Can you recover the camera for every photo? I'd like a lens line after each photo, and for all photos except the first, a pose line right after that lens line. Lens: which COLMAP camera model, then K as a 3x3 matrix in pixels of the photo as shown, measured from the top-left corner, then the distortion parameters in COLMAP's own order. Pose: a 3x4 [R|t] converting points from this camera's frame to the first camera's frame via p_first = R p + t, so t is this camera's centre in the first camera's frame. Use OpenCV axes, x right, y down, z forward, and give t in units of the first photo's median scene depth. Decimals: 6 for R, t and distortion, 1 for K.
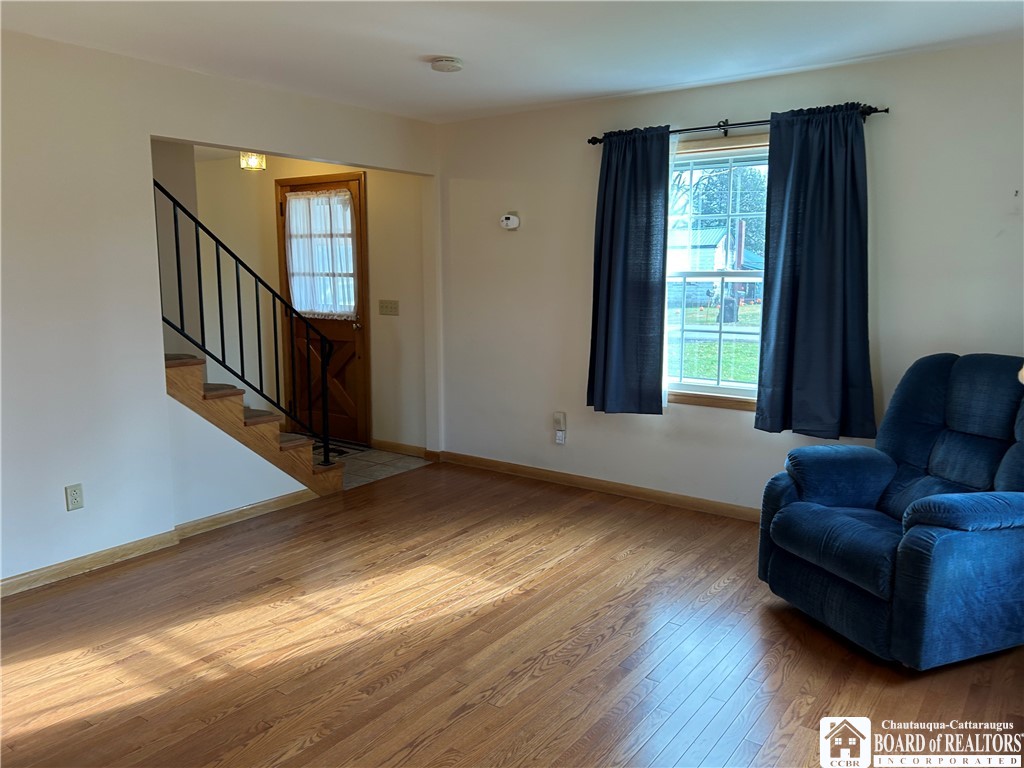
lens RADIAL K [[783.4, 0, 512.0], [0, 783.4, 384.0], [0, 0, 1]] dist [0.062758, -0.000098]
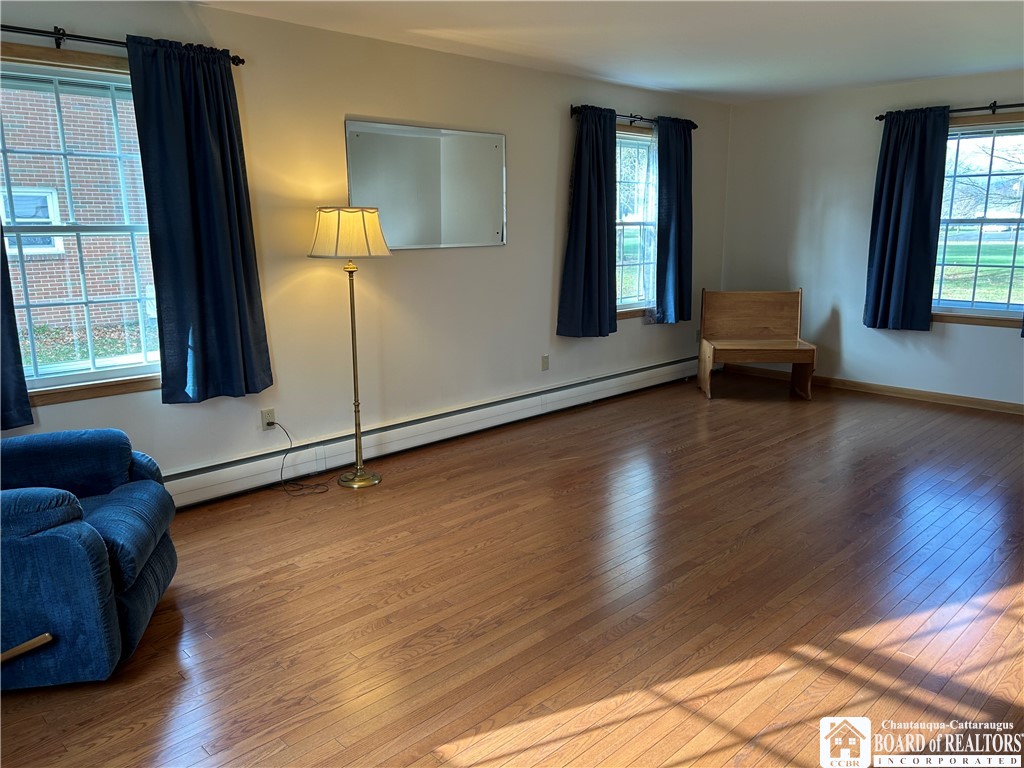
lens RADIAL K [[783.4, 0, 512.0], [0, 783.4, 384.0], [0, 0, 1]] dist [0.062758, -0.000098]
pose [[-0.988025, -0.031006, 0.151146, -0.157690], [0.024244, 0.936235, 0.350537, -0.274203], [-0.152377, 0.350003, -0.924272, 1.818815]]
